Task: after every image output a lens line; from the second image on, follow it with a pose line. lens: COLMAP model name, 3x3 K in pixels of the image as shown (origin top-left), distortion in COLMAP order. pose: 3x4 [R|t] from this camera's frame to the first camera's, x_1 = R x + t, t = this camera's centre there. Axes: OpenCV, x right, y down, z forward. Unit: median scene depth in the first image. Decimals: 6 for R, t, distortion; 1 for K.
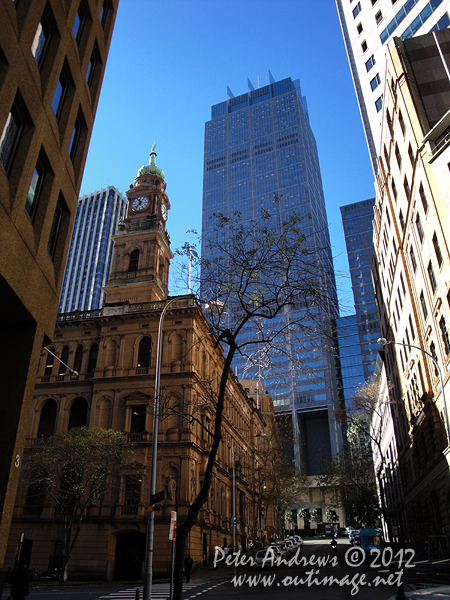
lens RADIAL K [[494.4, 0, 225.0], [0, 494.4, 300.0], [0, 0, 1]] dist [-0.105232, 0.009104]
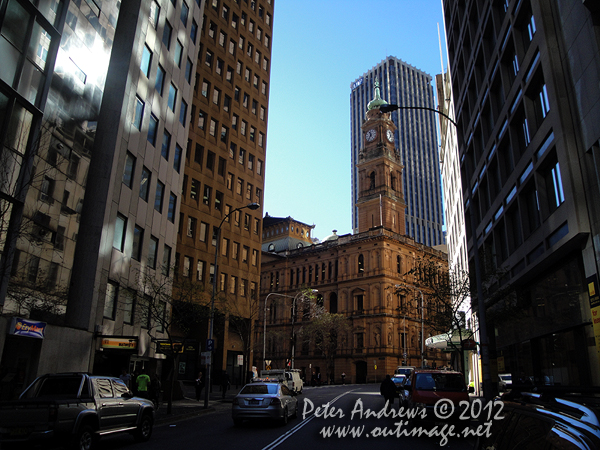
lens RADIAL K [[494.4, 0, 300.0], [0, 494.4, 225.0], [0, 0, 1]] dist [-0.105232, 0.009104]
pose [[0.847083, -0.146516, -0.510866, 0.550945], [0.238636, 0.963755, 0.119284, -0.278367], [0.474873, -0.222954, 0.851344, -0.550636]]
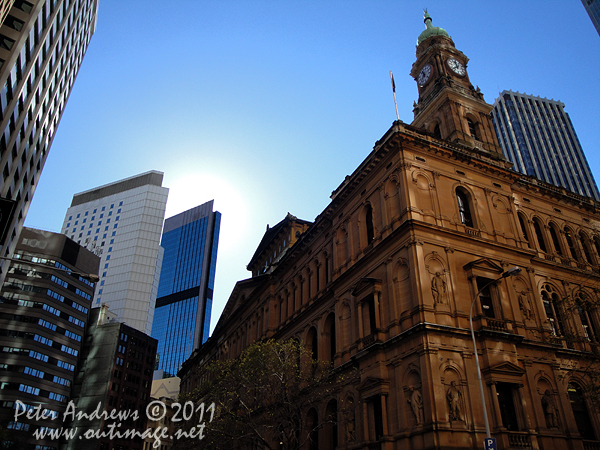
lens RADIAL K [[494.4, 0, 300.0], [0, 494.4, 225.0], [0, 0, 1]] dist [-0.105232, 0.009104]
pose [[0.602191, -0.421604, -0.677950, 0.253594], [0.387088, 0.896883, -0.213923, 0.210168], [0.698233, -0.133604, 0.703293, 0.406514]]
